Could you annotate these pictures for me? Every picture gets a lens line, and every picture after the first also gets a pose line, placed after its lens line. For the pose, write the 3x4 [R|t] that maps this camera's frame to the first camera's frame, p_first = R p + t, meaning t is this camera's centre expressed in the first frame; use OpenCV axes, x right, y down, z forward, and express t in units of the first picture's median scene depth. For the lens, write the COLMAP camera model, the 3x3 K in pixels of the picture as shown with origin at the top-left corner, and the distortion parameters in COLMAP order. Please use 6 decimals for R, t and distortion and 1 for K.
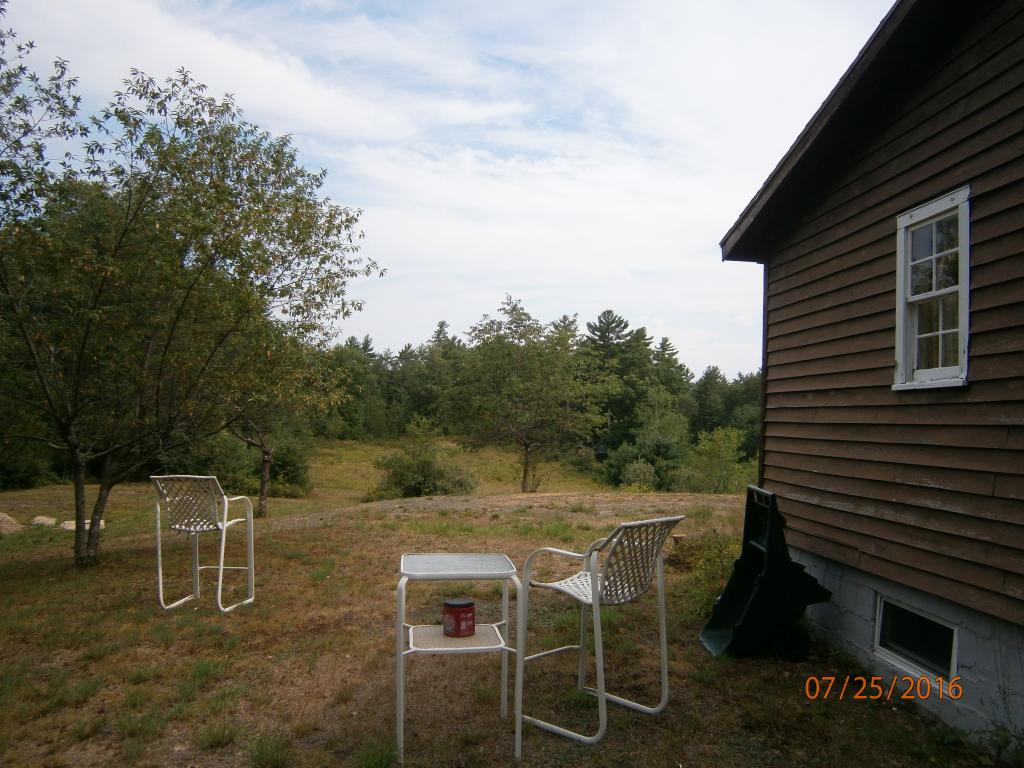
lens RADIAL K [[824.1, 0, 509.5], [0, 824.1, 389.7], [0, 0, 1]] dist [-0.033184, 0.046055]
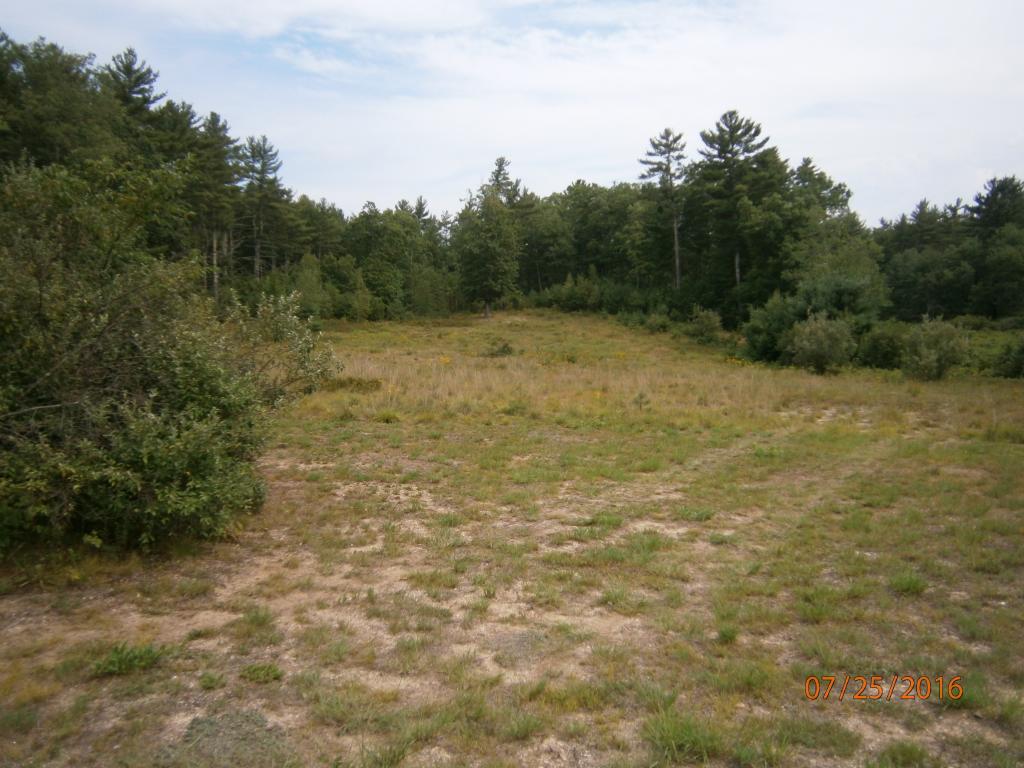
lens RADIAL K [[824.1, 0, 507.9], [0, 824.1, 376.9], [0, 0, 1]] dist [-0.033184, 0.046055]
pose [[0.991203, -0.049327, -0.122815, 0.008443], [0.063803, 0.991096, 0.116868, 0.032868], [0.115957, -0.123676, 0.985524, 0.278907]]
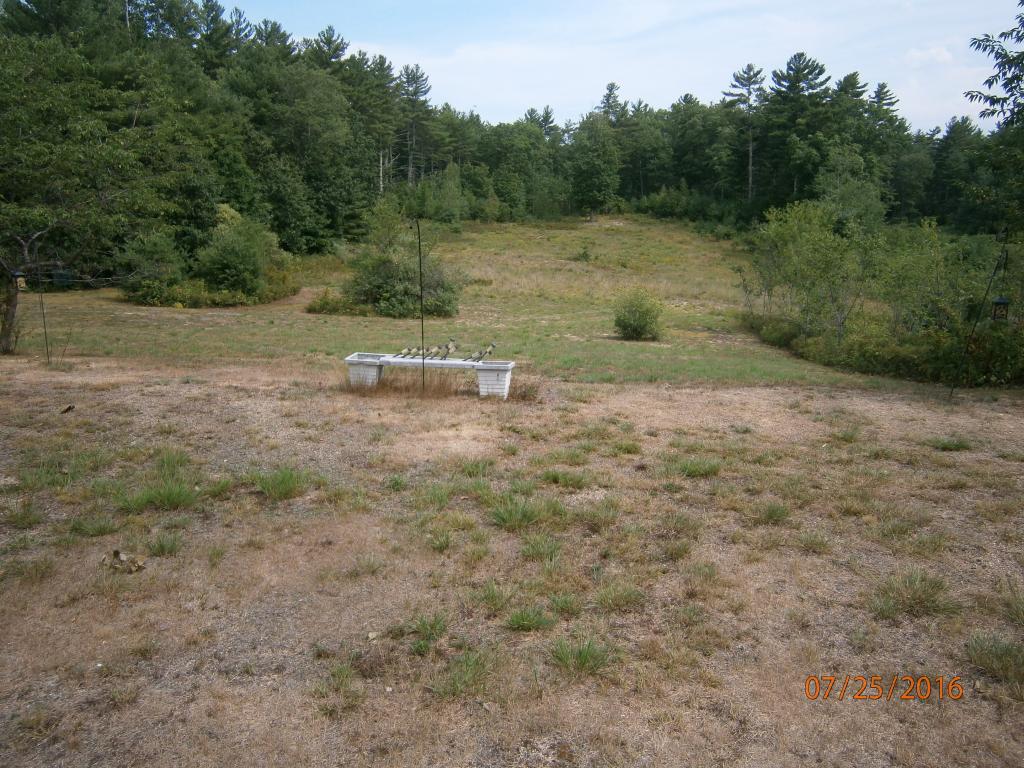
lens RADIAL K [[824.1, 0, 515.9], [0, 824.1, 381.5], [0, 0, 1]] dist [-0.033184, 0.046055]
pose [[0.962796, 0.019472, -0.269525, 0.075746], [0.050225, 0.967128, 0.249282, 0.002525], [0.265519, -0.253545, 0.930169, 0.078877]]
